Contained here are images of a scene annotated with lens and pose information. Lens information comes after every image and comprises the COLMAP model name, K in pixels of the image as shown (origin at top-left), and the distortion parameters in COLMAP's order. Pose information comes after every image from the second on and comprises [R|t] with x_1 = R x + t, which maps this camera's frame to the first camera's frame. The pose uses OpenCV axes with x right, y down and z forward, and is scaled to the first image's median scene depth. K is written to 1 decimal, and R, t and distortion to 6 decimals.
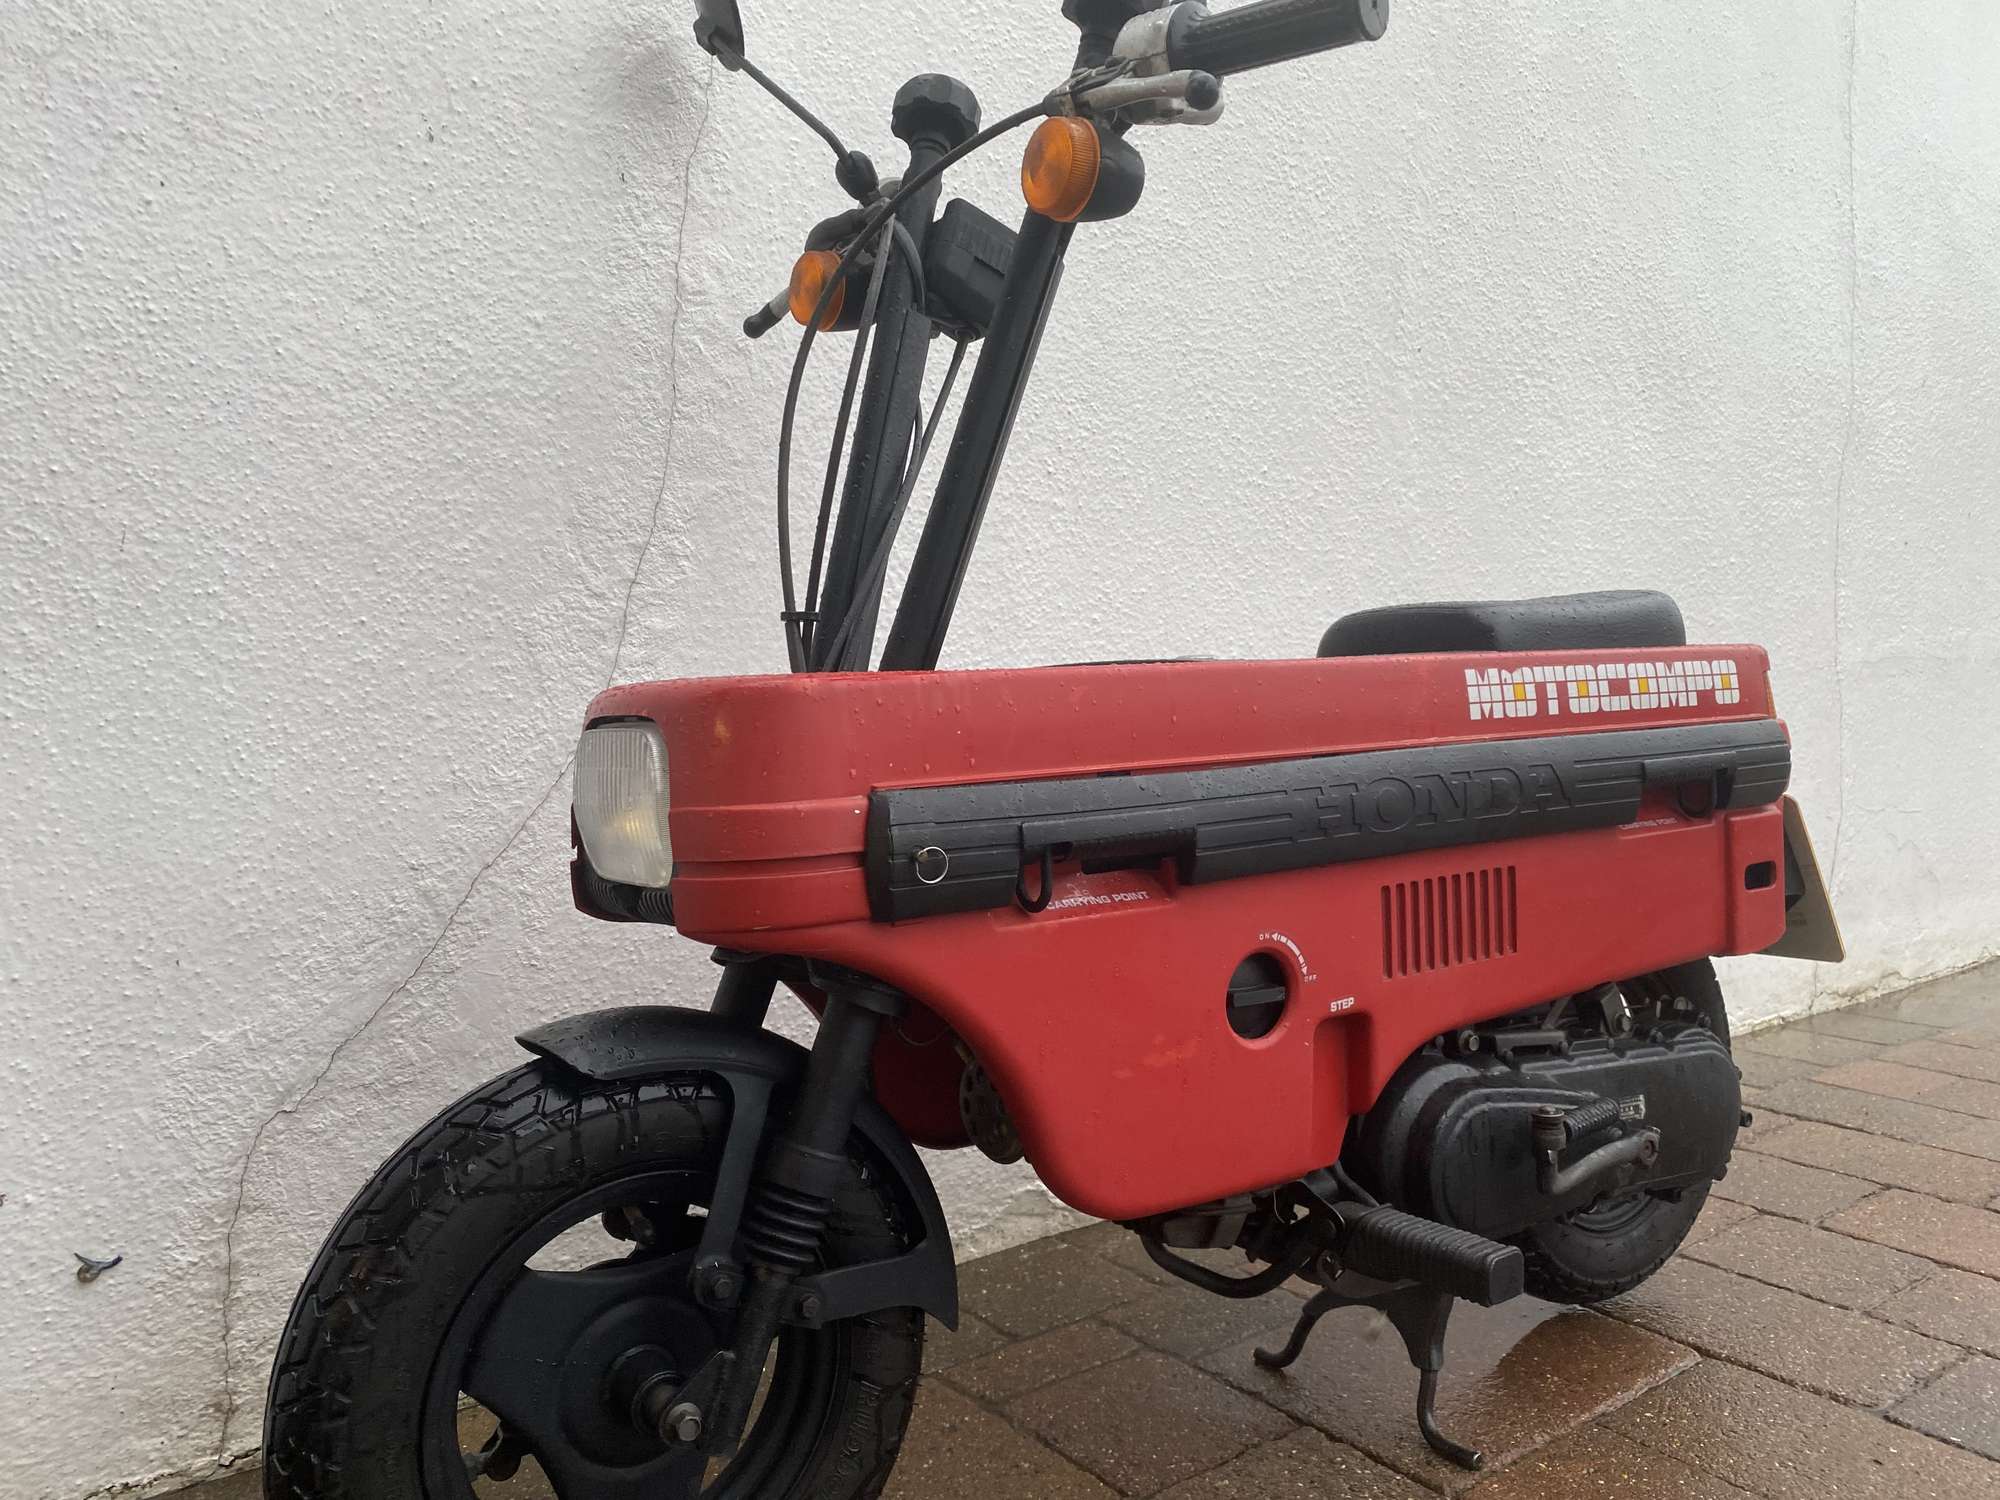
lens RADIAL K [[1584.6, 0, 992.8], [0, 1584.6, 741.9], [0, 0, 1]] dist [0.005221, -0.009948]
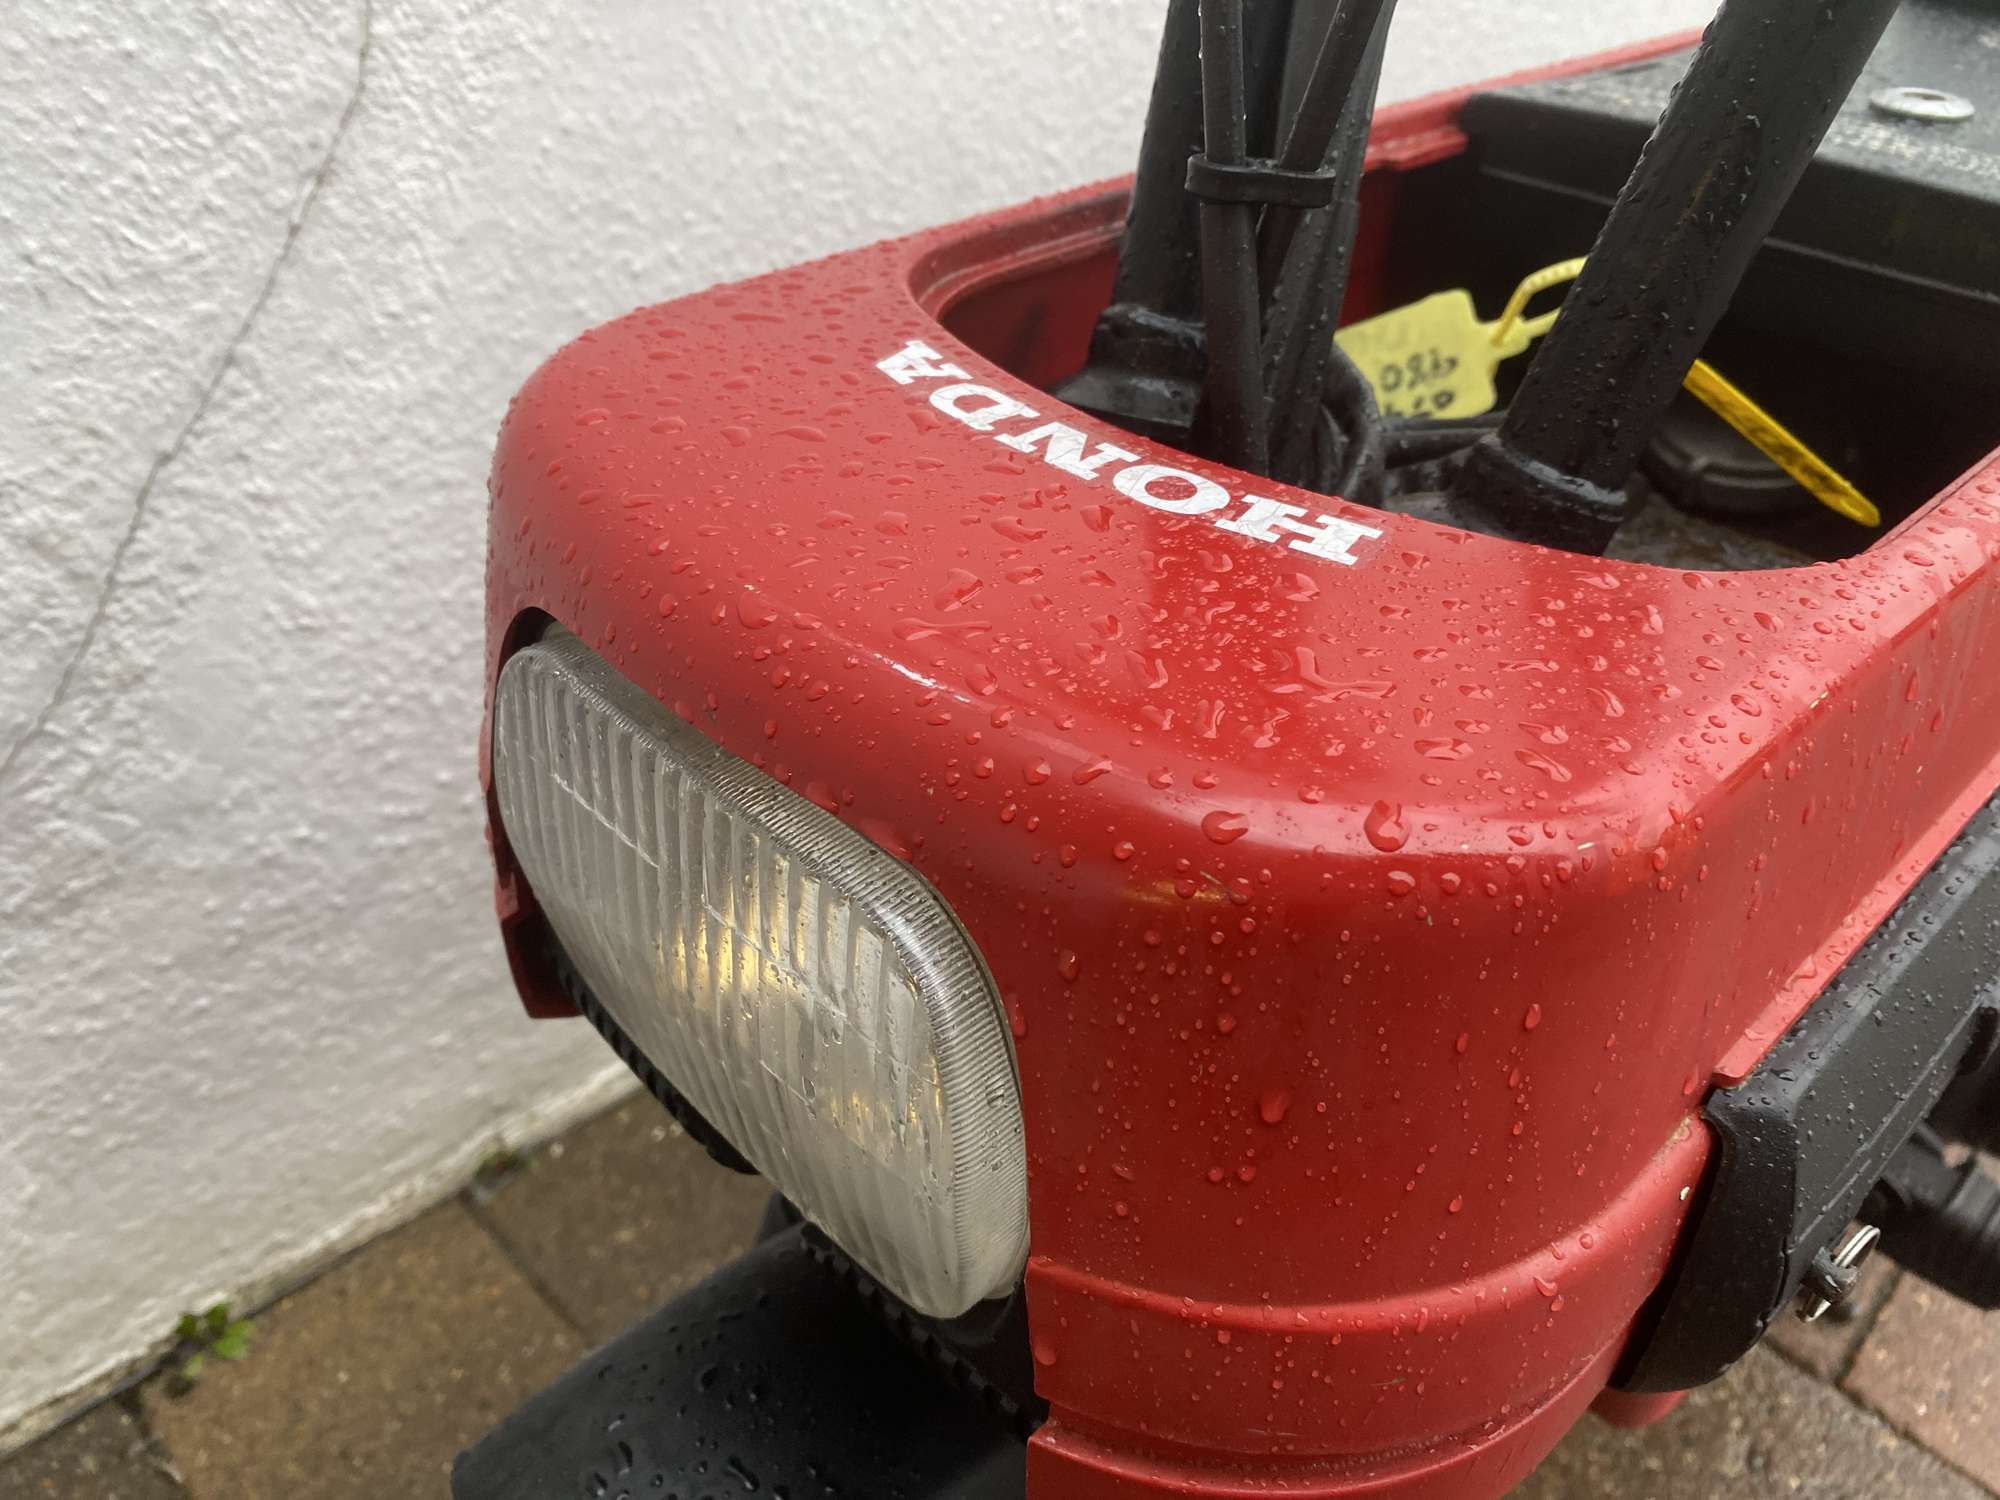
lens RADIAL K [[1584.6, 0, 977.1], [0, 1584.6, 757.7], [0, 0, 1]] dist [0.005221, -0.009948]
pose [[0.986177, -0.039531, 0.160913, -0.167407], [-0.055690, 0.835559, 0.546571, -0.107562], [-0.156059, -0.547977, 0.821807, 0.547969]]
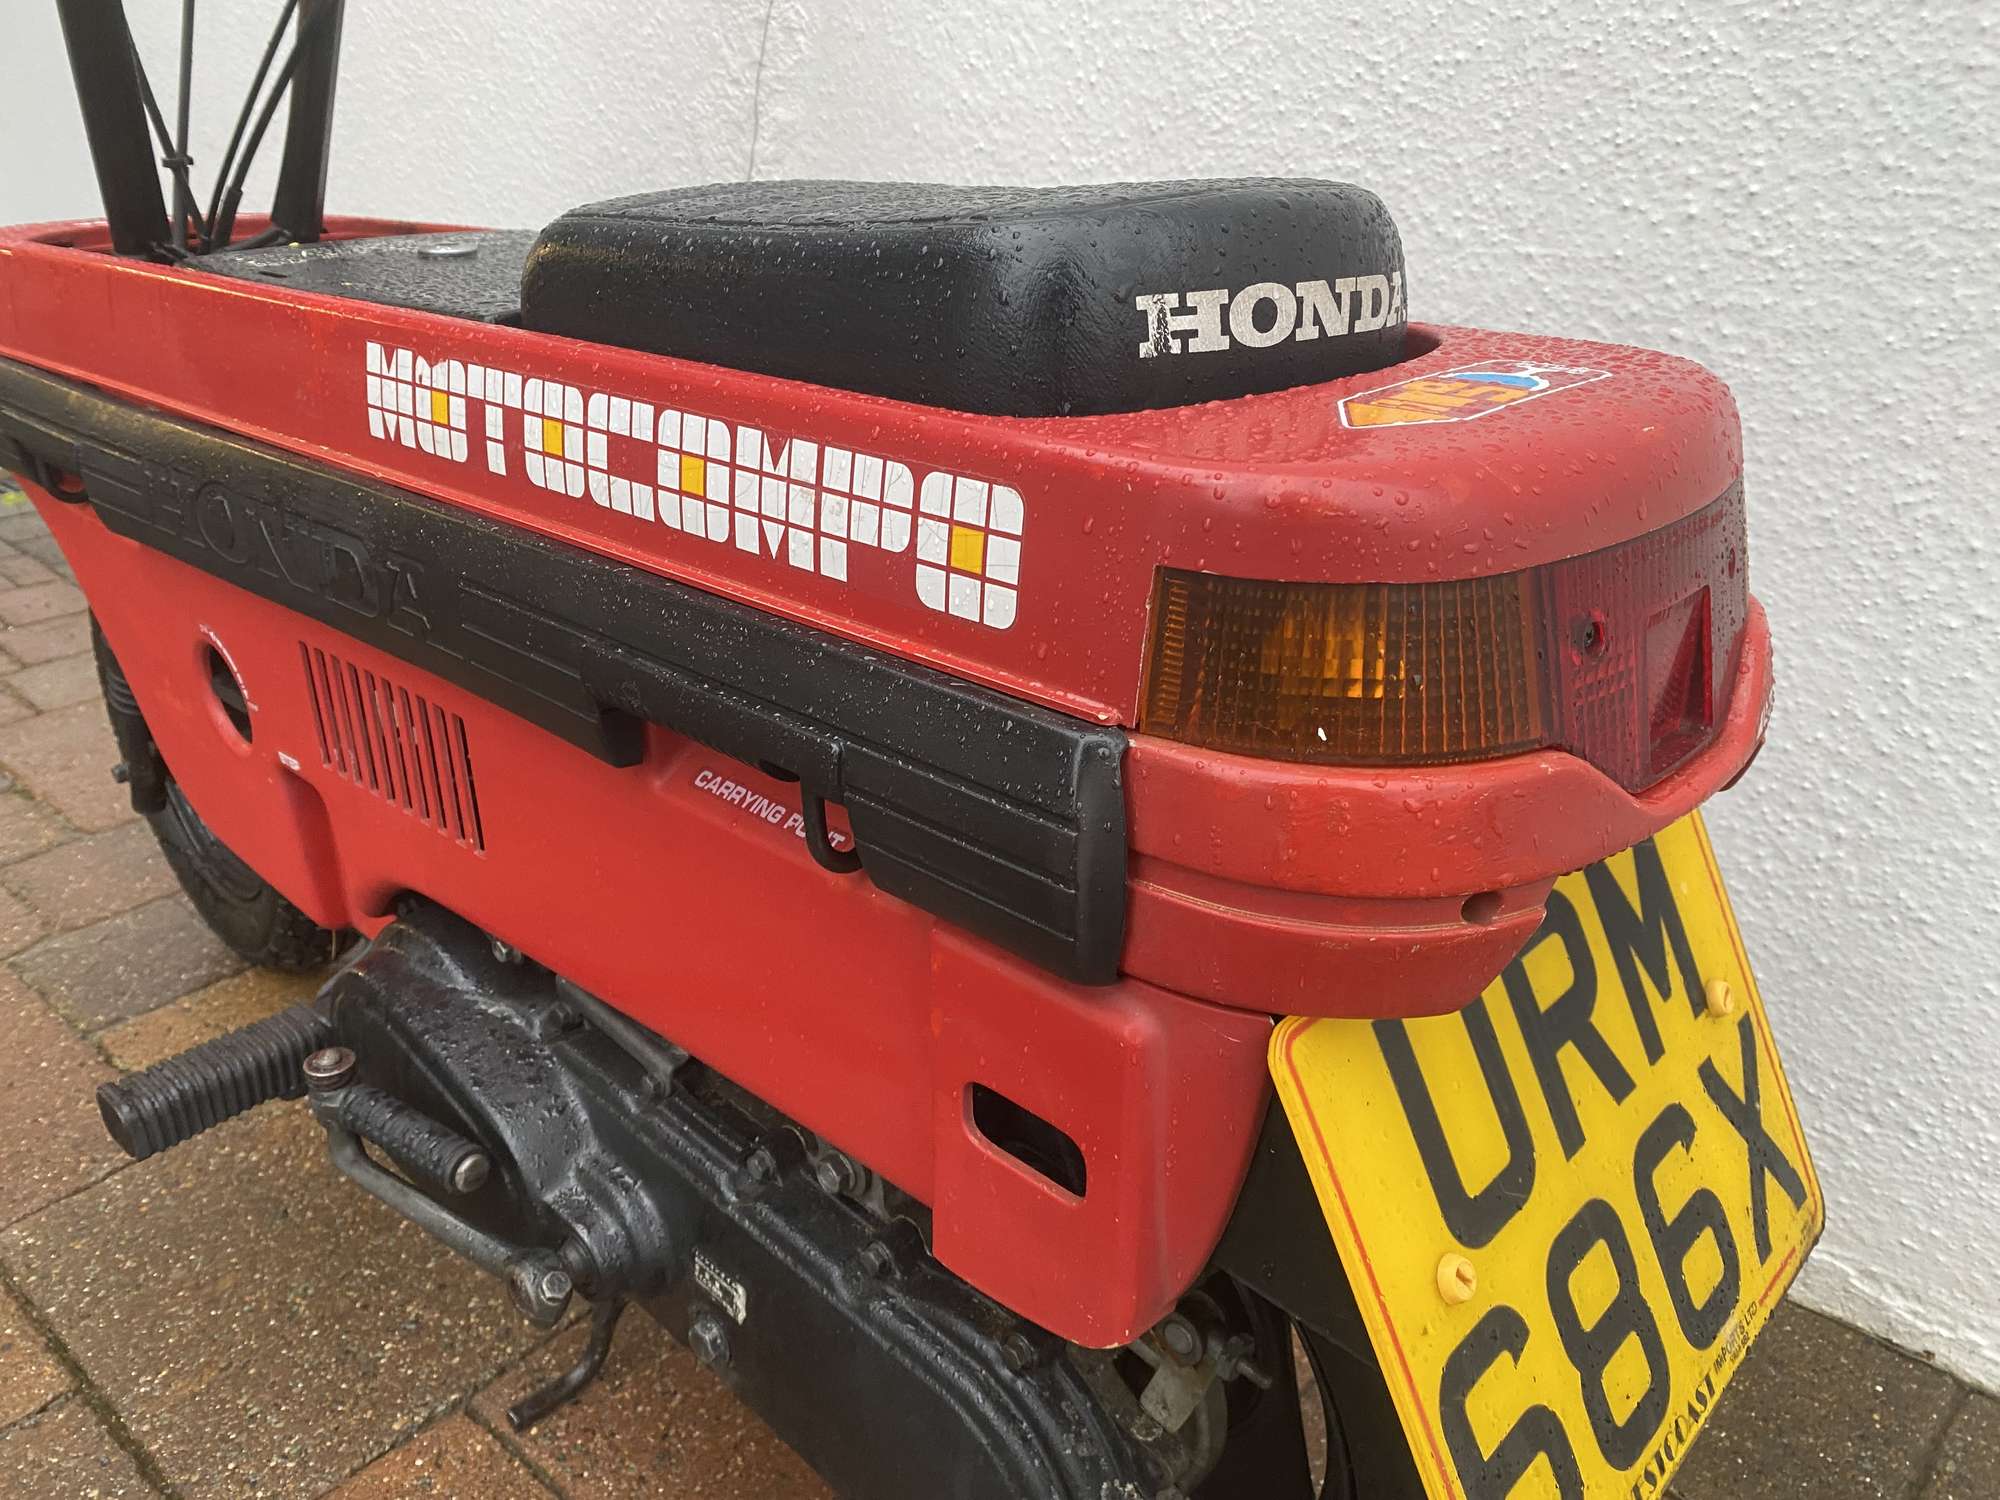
lens RADIAL K [[1584.6, 0, 946.8], [0, 1584.6, 747.6], [0, 0, 1]] dist [0.005221, -0.009948]
pose [[0.168998, 0.420349, -0.891485, 0.777184], [-0.024287, 0.905997, 0.422587, -0.137190], [0.985317, -0.049765, 0.163321, 0.975816]]
